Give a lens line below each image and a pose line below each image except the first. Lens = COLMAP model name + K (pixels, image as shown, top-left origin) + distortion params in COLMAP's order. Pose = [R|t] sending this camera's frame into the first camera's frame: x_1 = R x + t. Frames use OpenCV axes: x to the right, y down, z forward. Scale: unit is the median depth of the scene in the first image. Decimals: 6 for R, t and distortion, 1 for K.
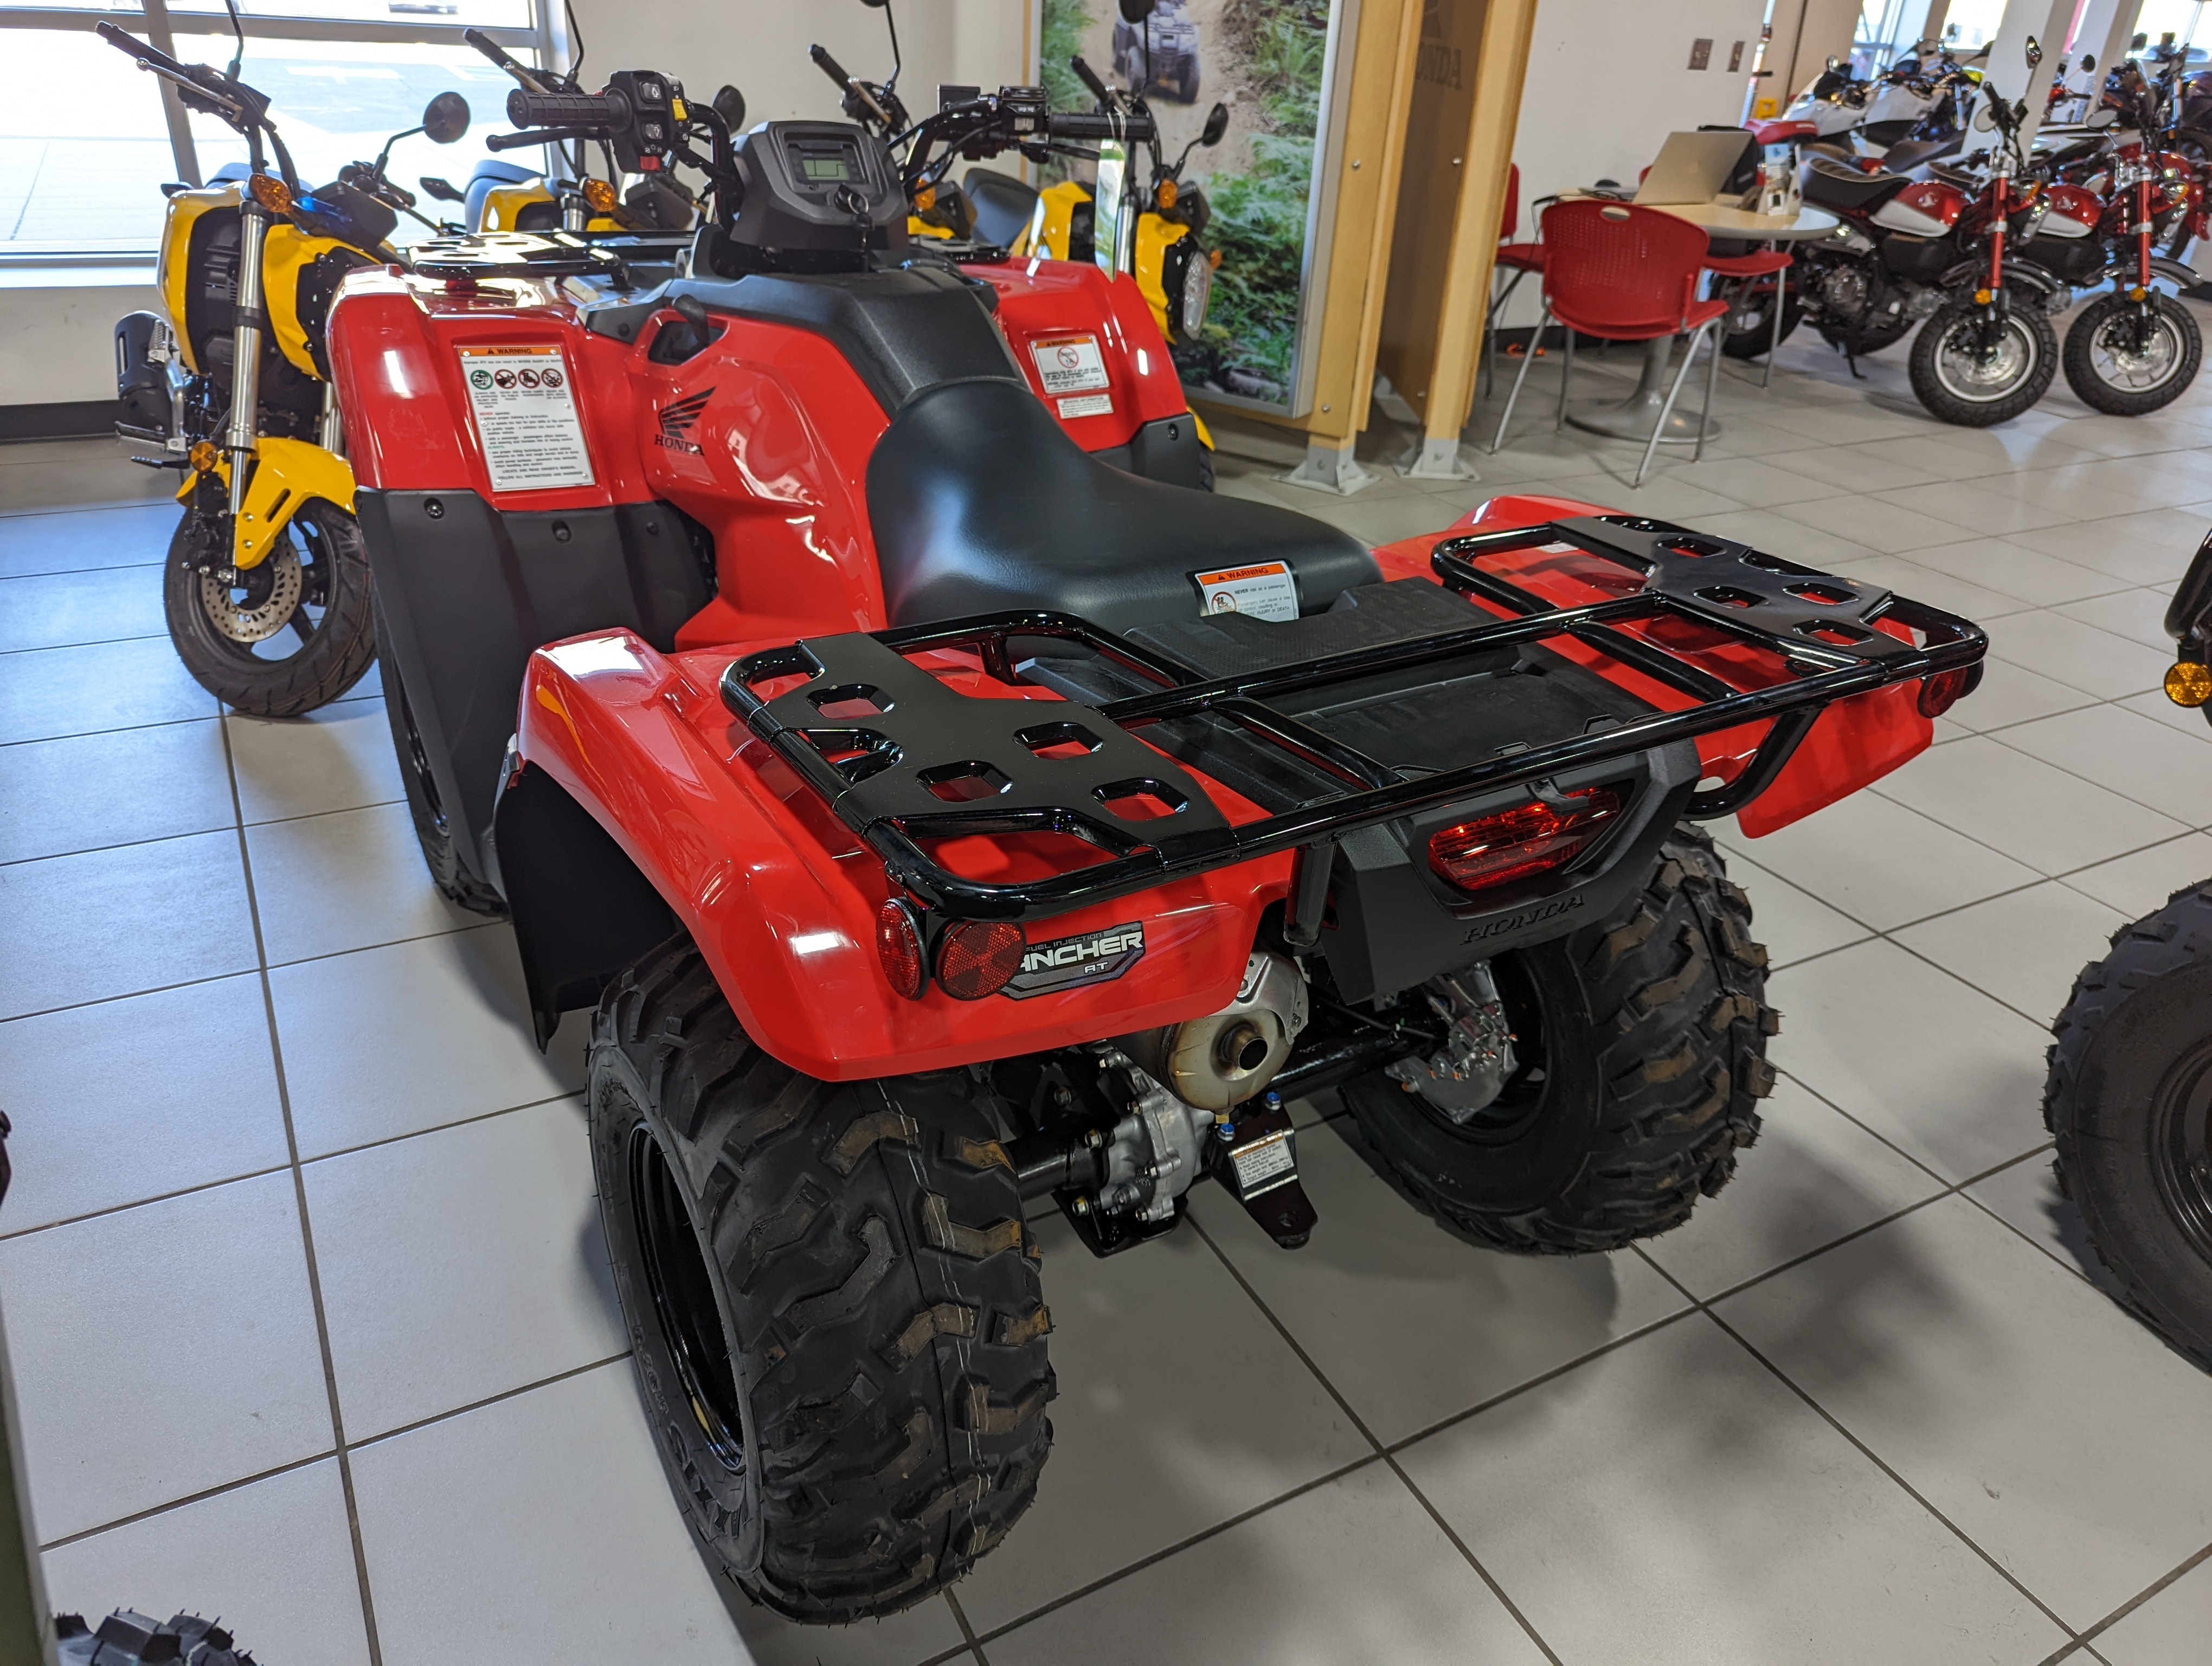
lens RADIAL K [[1576.8, 0, 1141.9], [0, 1576.8, 742.9], [0, 0, 1]] dist [0.095818, -0.114149]
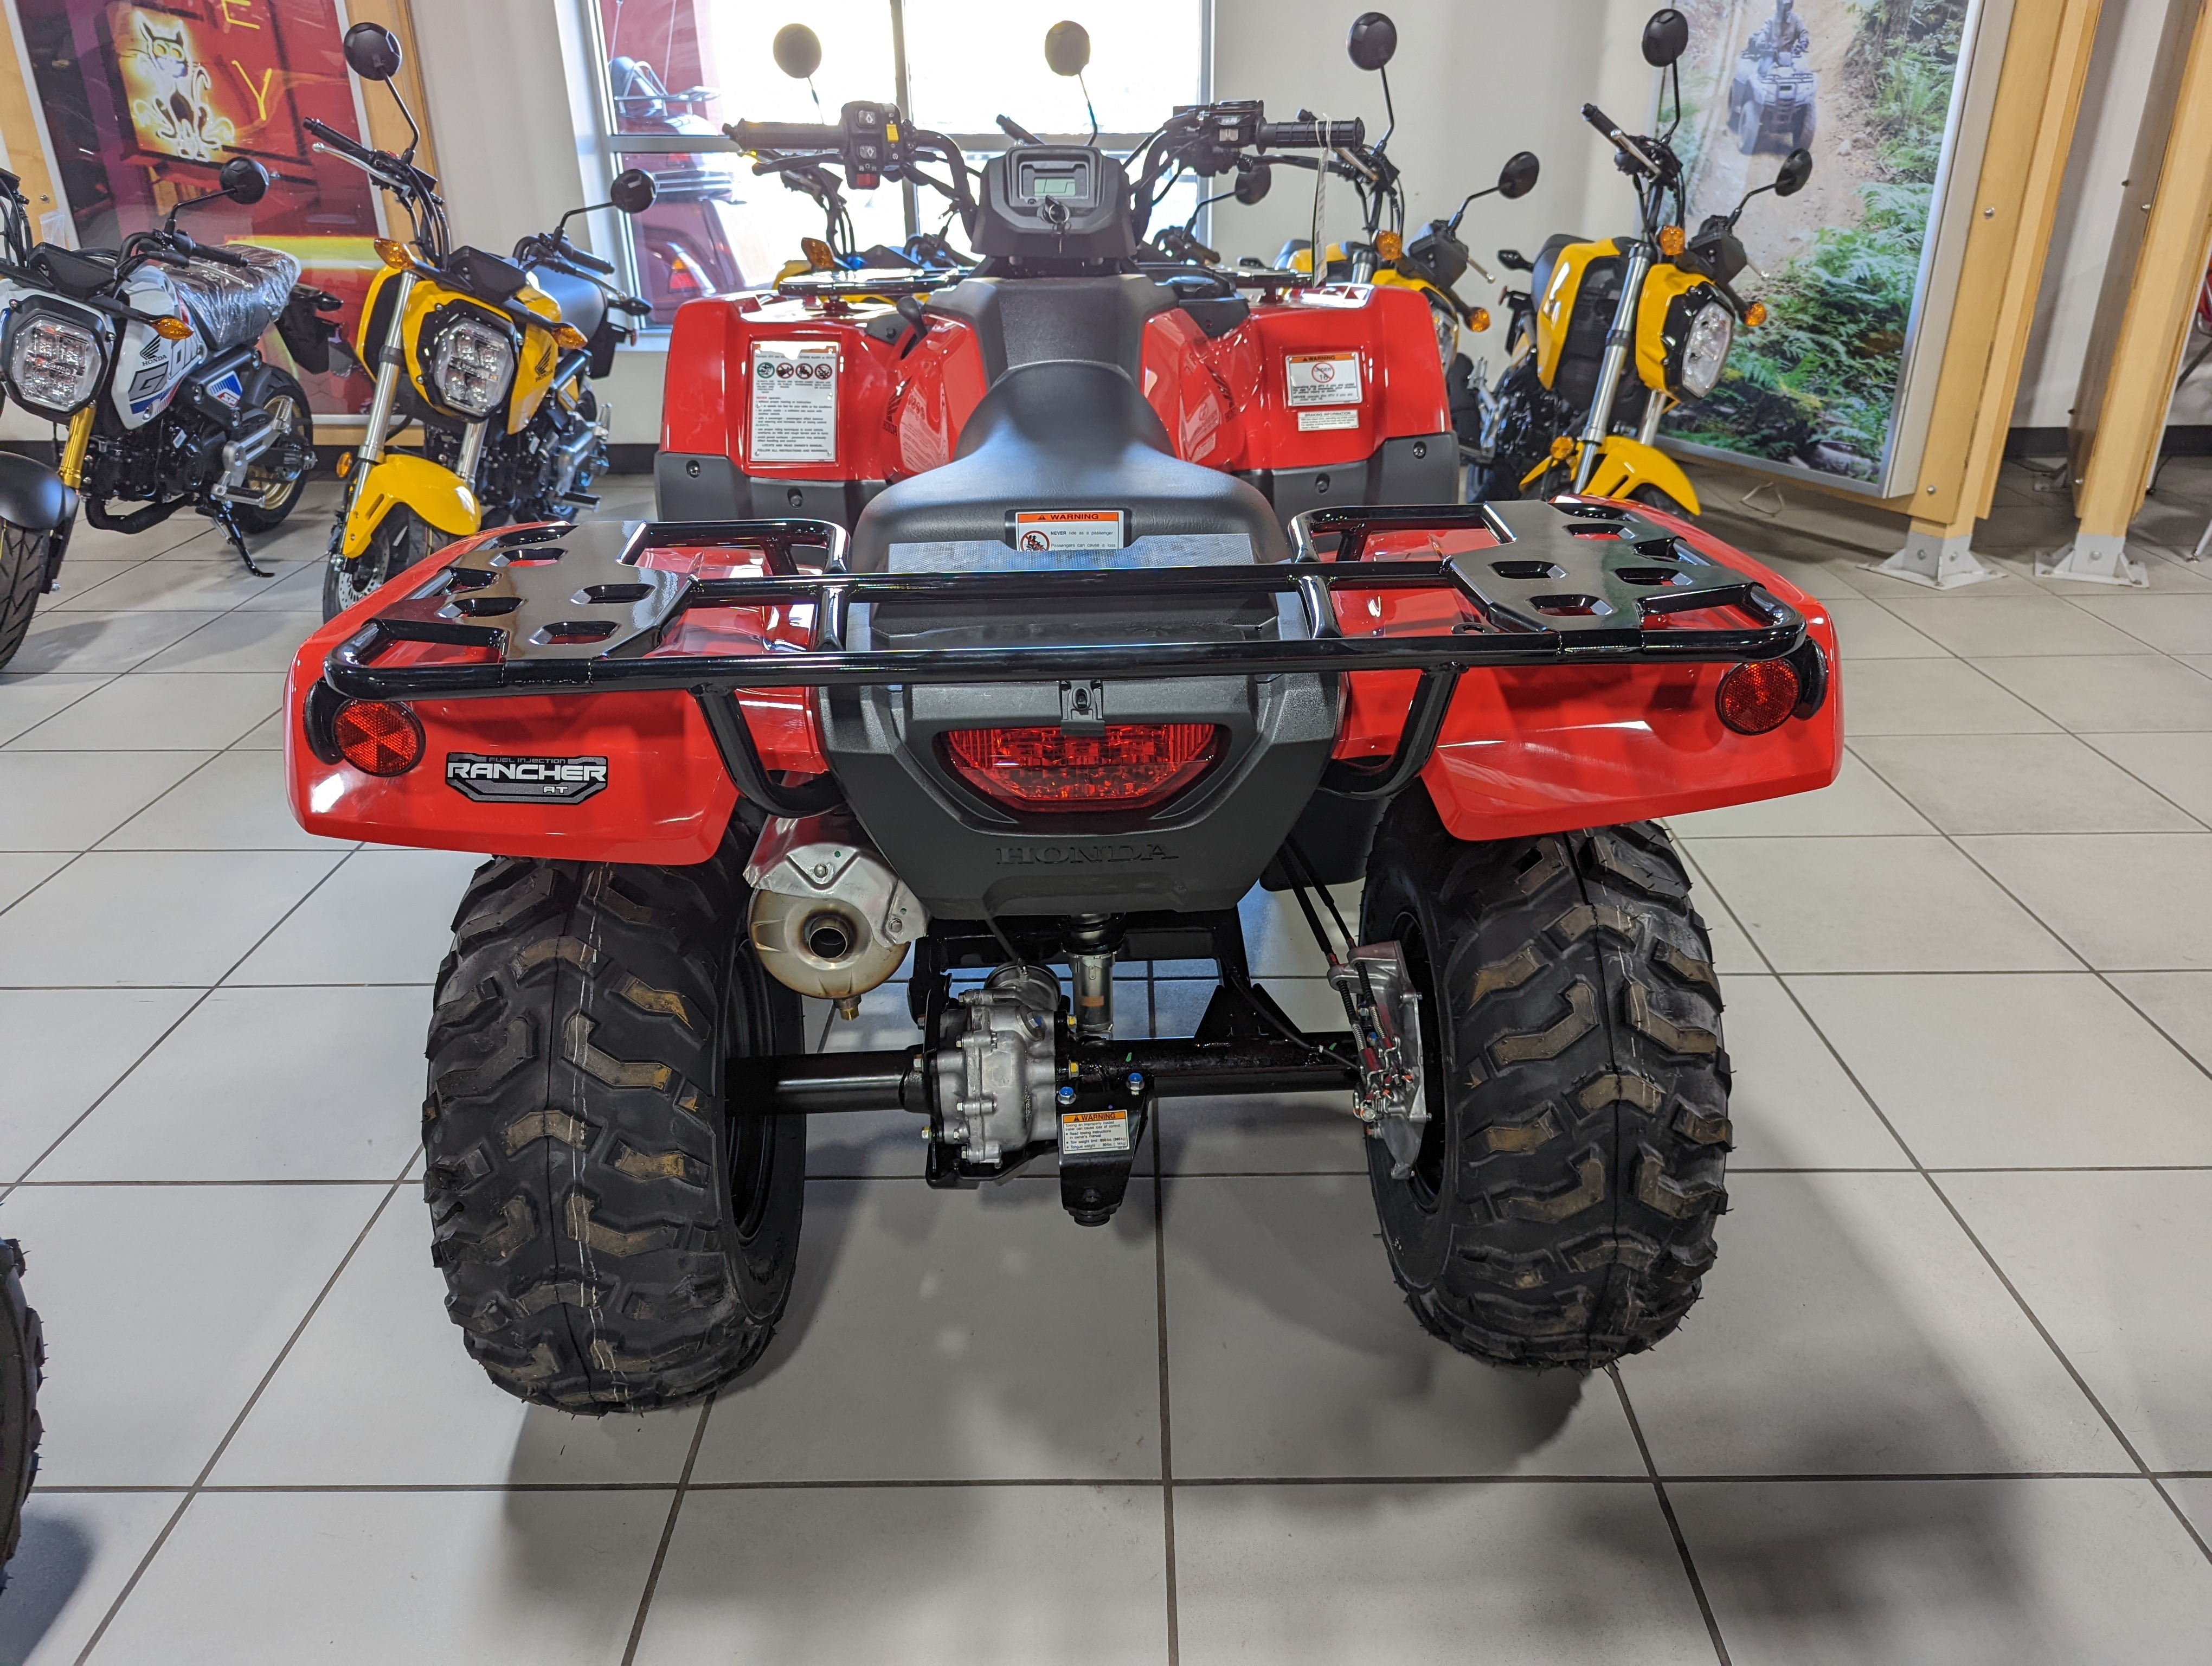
lens RADIAL K [[1576.8, 0, 1141.9], [0, 1576.8, 742.9], [0, 0, 1]] dist [0.095818, -0.114149]
pose [[0.869787, 0.119565, -0.478723, 0.187682], [-0.152453, 0.987847, -0.030268, 0.018106], [0.469286, 0.099310, 0.877444, 0.048643]]
